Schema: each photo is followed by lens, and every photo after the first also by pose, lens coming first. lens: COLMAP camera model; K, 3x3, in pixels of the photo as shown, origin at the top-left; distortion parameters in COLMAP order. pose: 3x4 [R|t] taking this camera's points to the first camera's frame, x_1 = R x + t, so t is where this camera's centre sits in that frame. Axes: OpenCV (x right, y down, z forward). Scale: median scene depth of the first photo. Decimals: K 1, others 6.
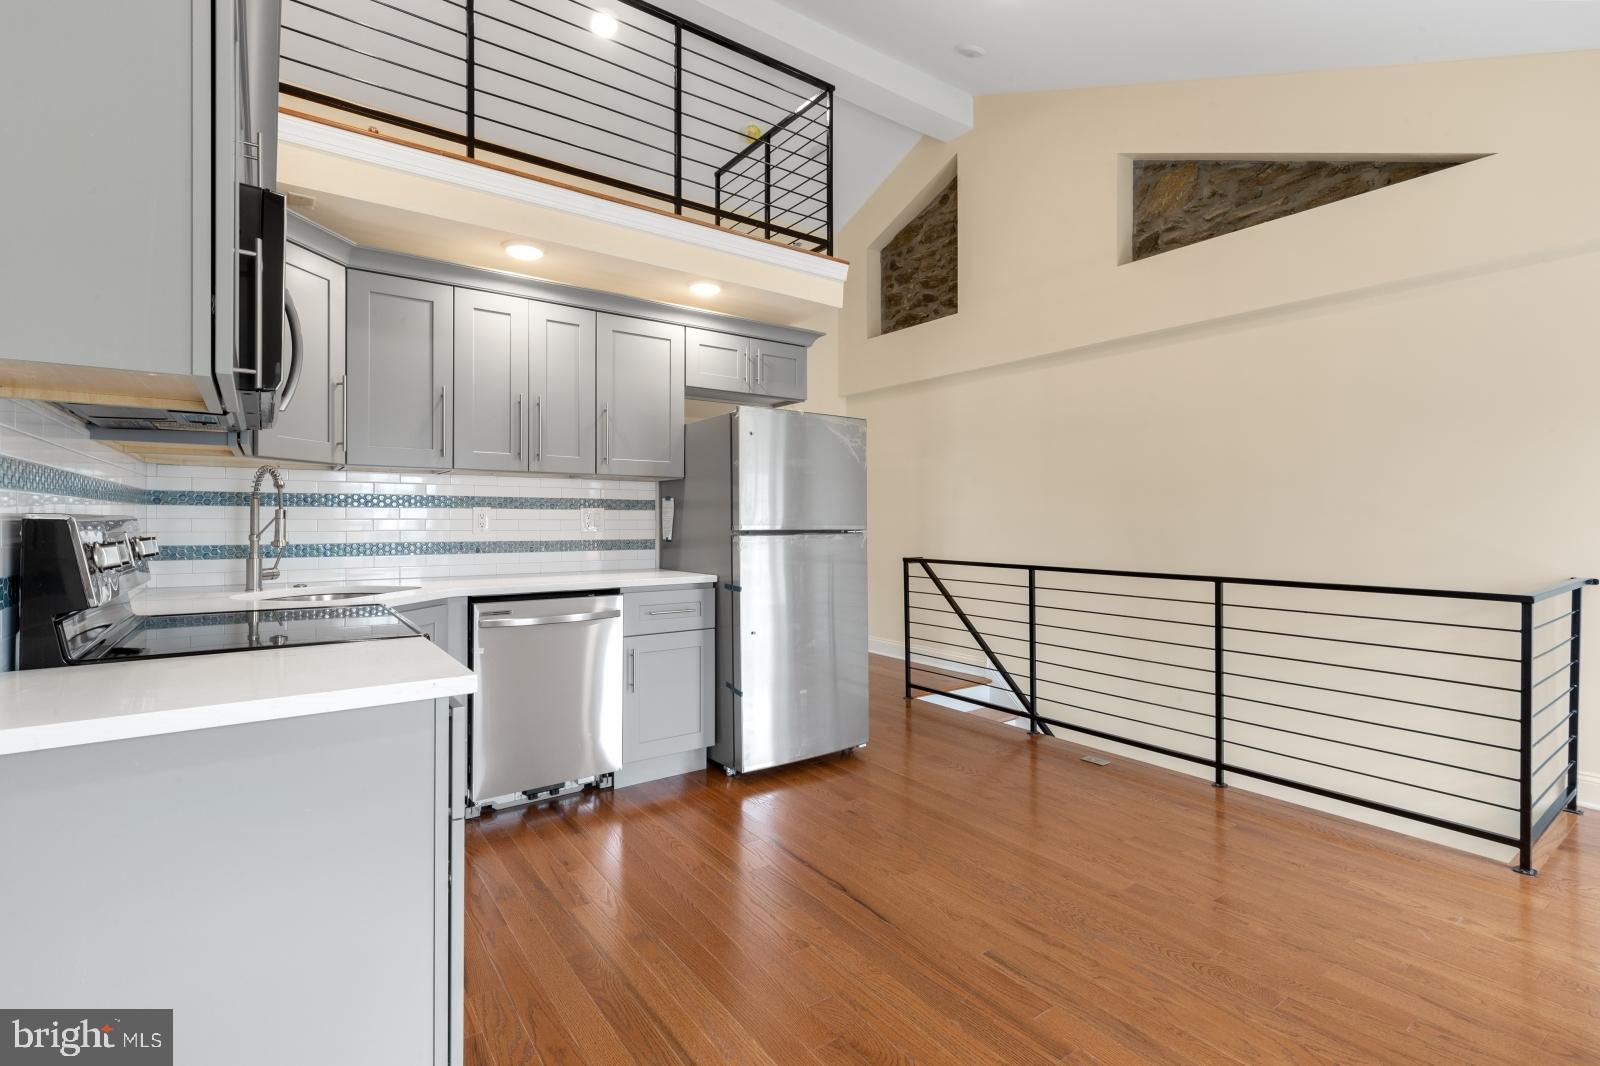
lens RADIAL K [[729.5, 0, 807.1], [0, 729.5, 525.7], [0, 0, 1]] dist [-0.000387, -0.000353]
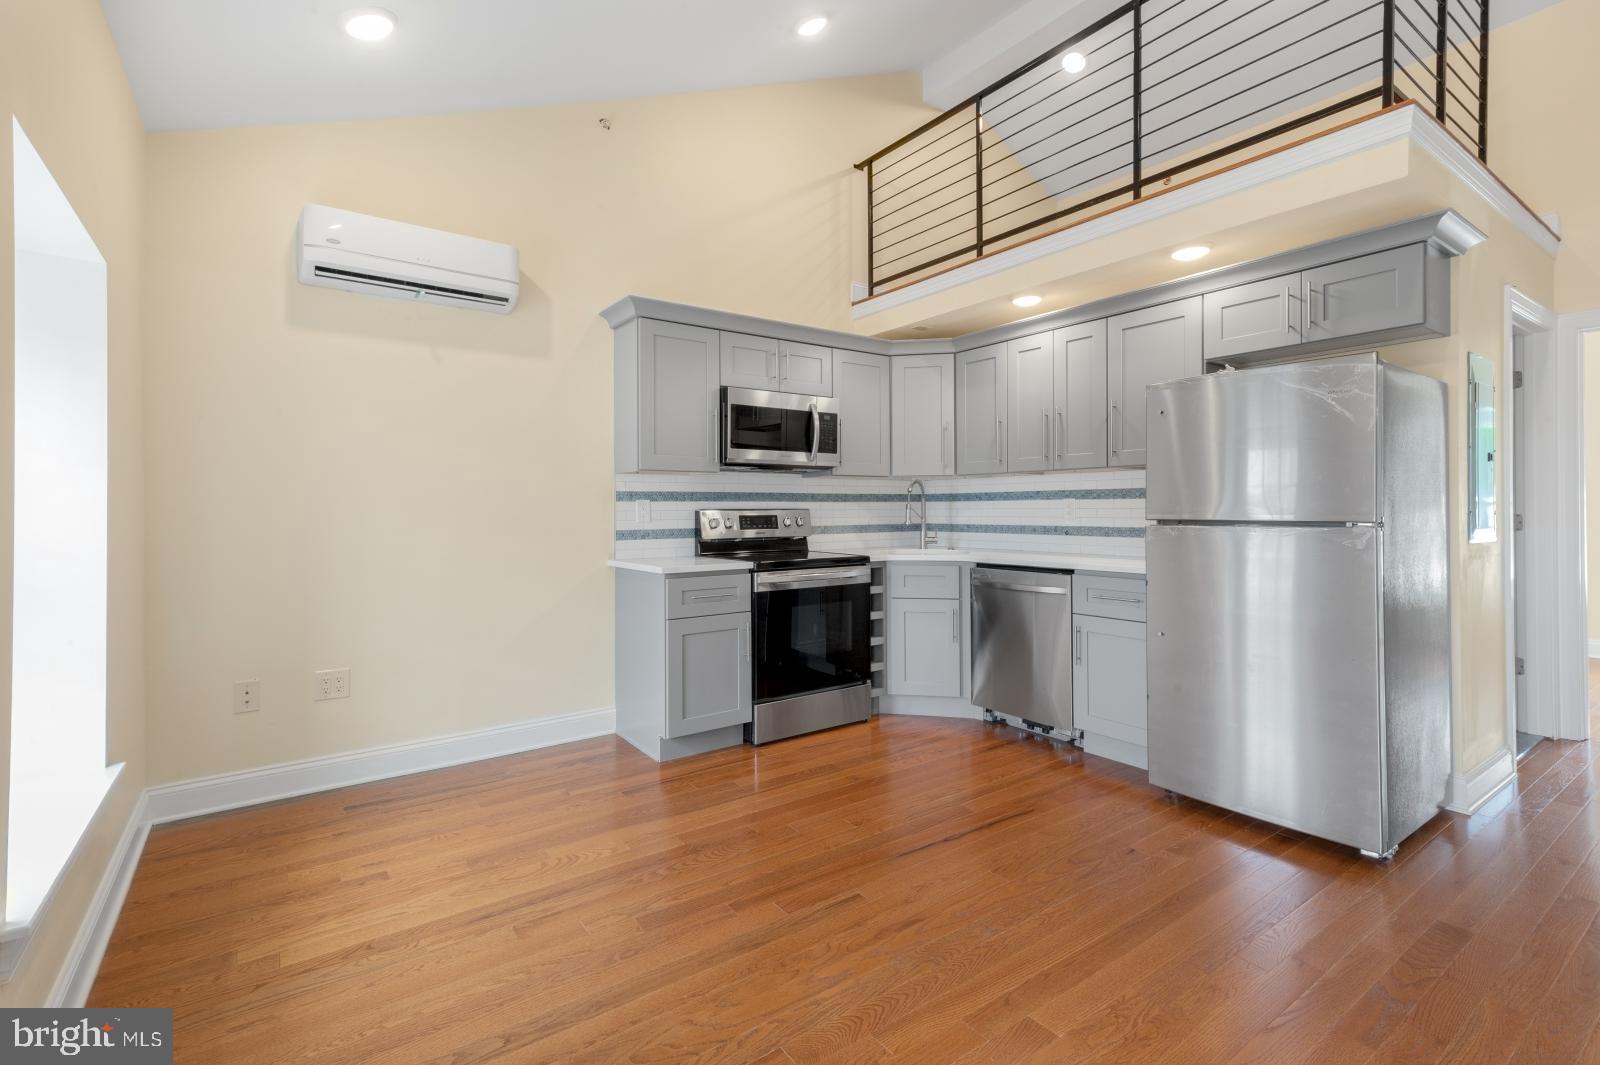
lens RADIAL K [[729.5, 0, 786.0], [0, 729.5, 516.0], [0, 0, 1]] dist [-0.000387, -0.000353]
pose [[-0.022214, 0.003147, -0.999748, 0.867201], [-0.007434, 0.999967, 0.003313, 0.003496], [0.999726, 0.007506, -0.022190, 0.579589]]
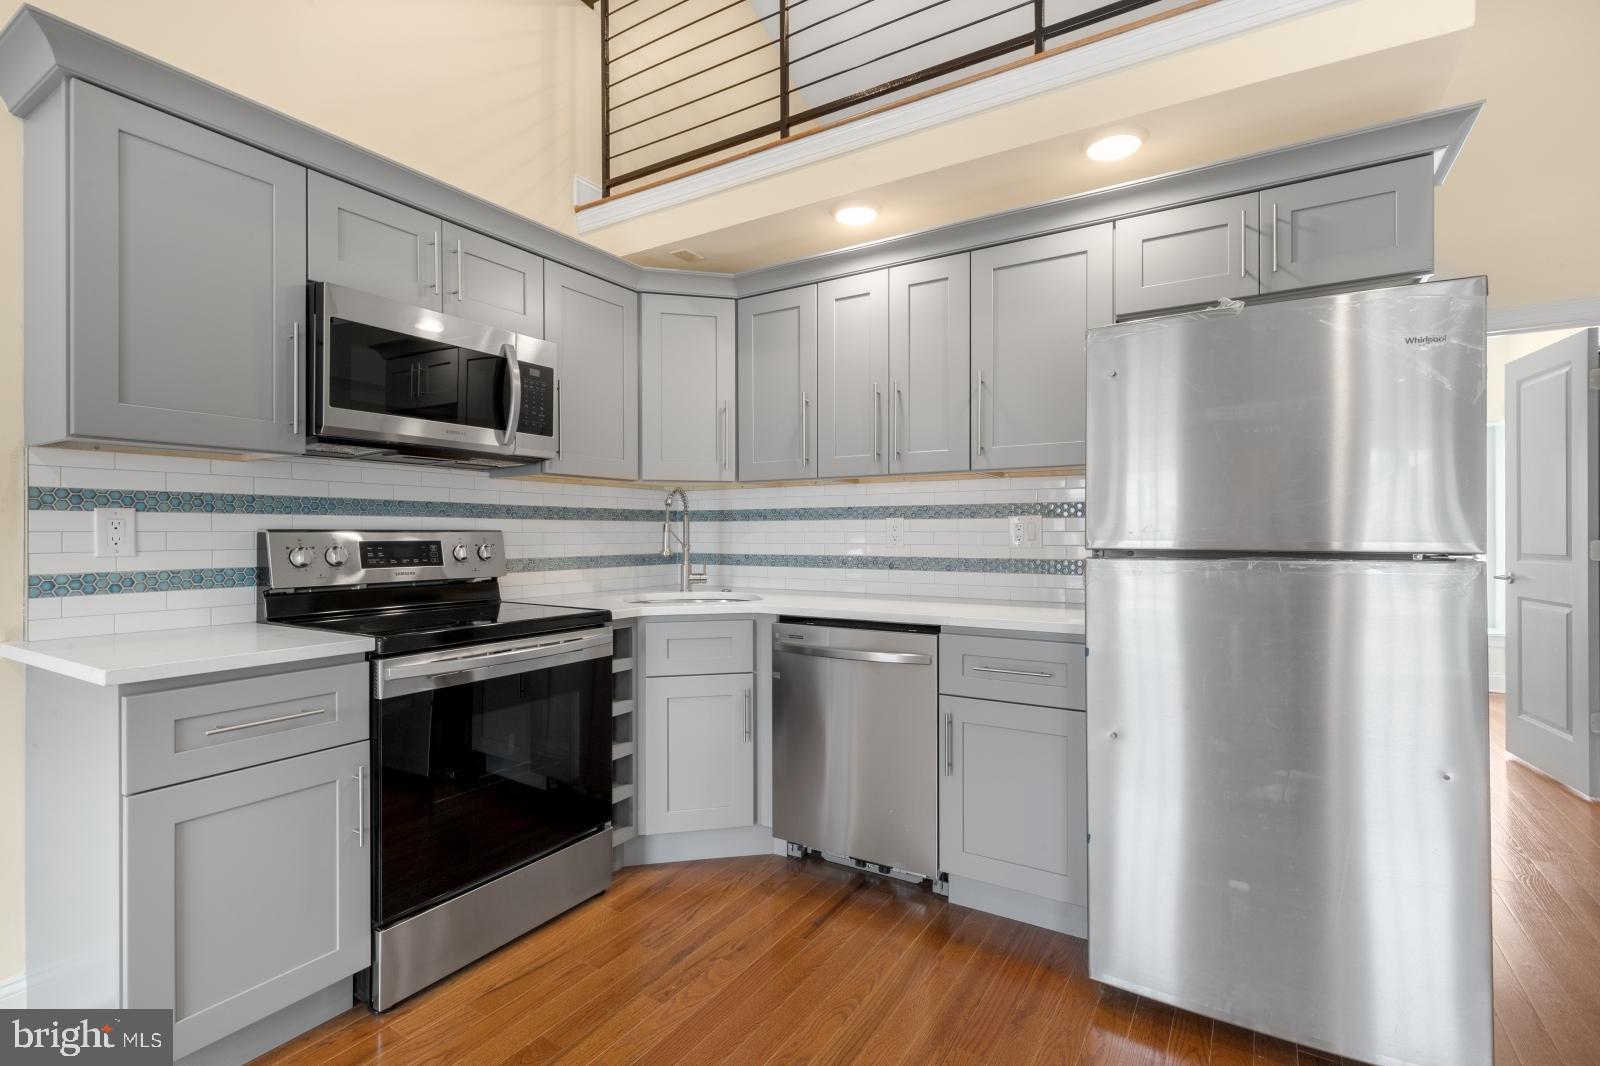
lens RADIAL K [[752.2, 0, 796.5], [0, 752.2, 538.3], [0, 0, 1]] dist [0.005449, 0.000223]
pose [[0.366098, 0.000196, -0.930576, 0.384599], [-0.009058, 0.999953, -0.003353, 0.002936], [0.930532, 0.009657, 0.366083, 0.591198]]
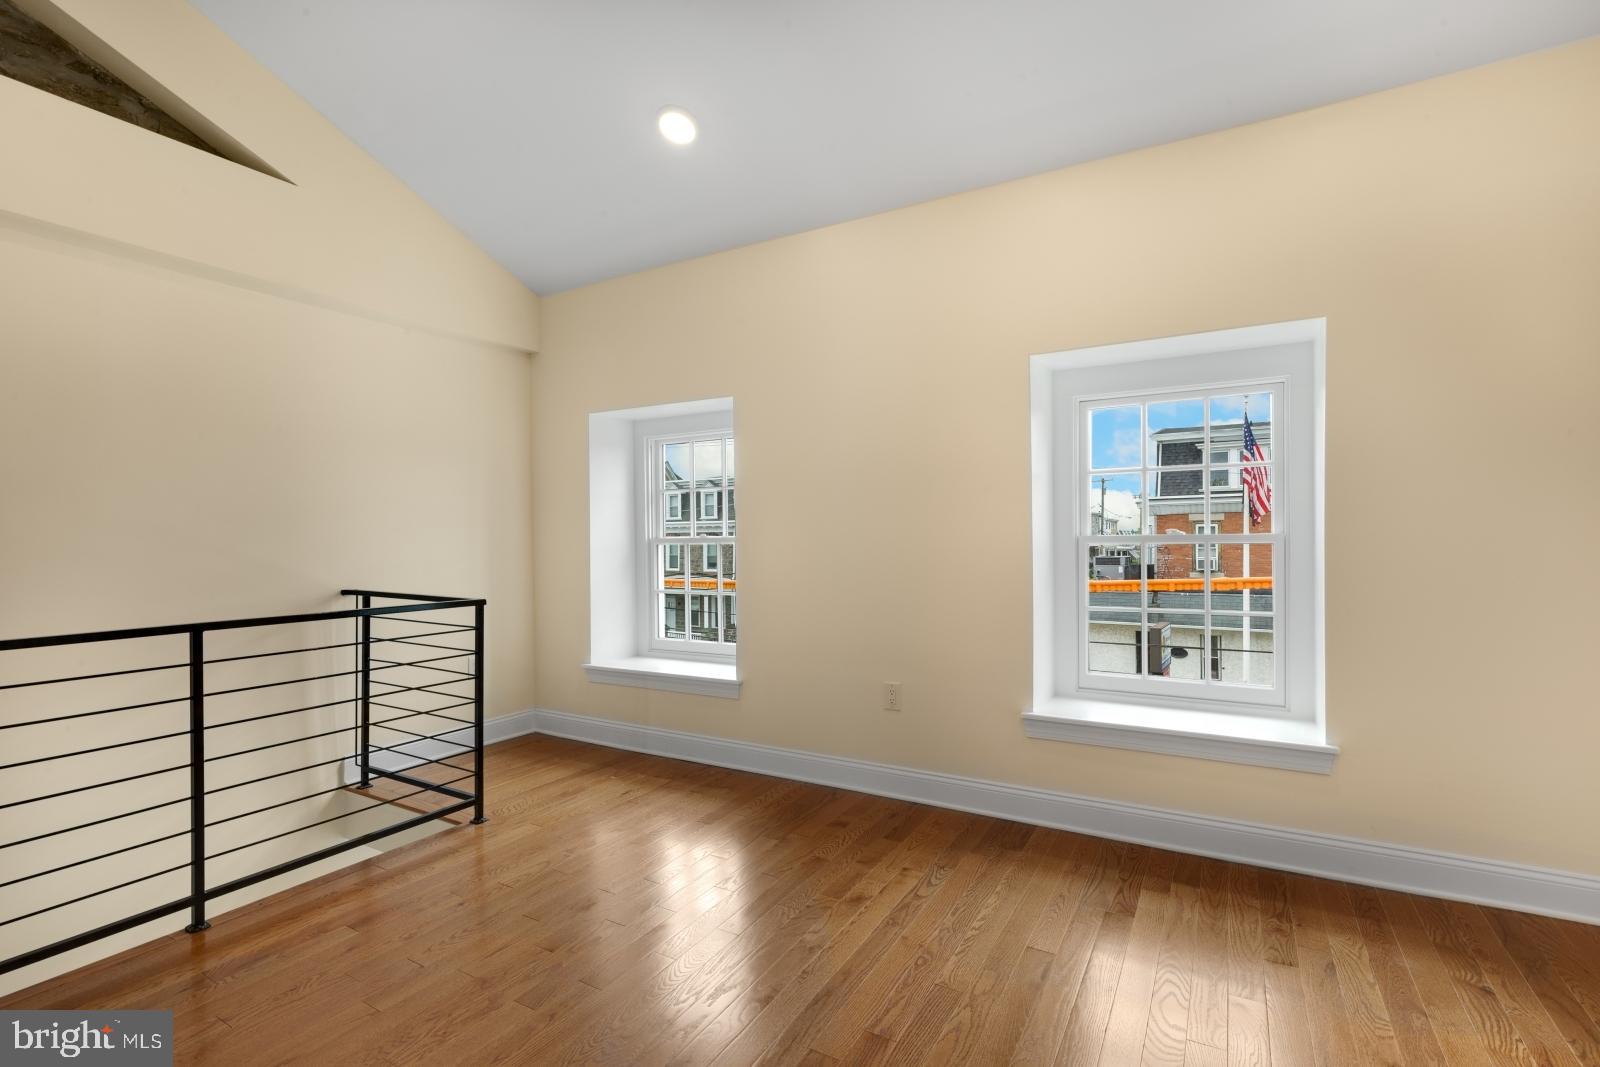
lens RADIAL K [[729.5, 0, 796.2], [0, 729.5, 544.0], [0, 0, 1]] dist [-0.000387, -0.000353]
pose [[-0.406700, -0.004597, 0.913550, -0.305836], [0.012780, 0.999861, 0.010721, -0.005013], [-0.913472, 0.016035, -0.406585, 0.811937]]
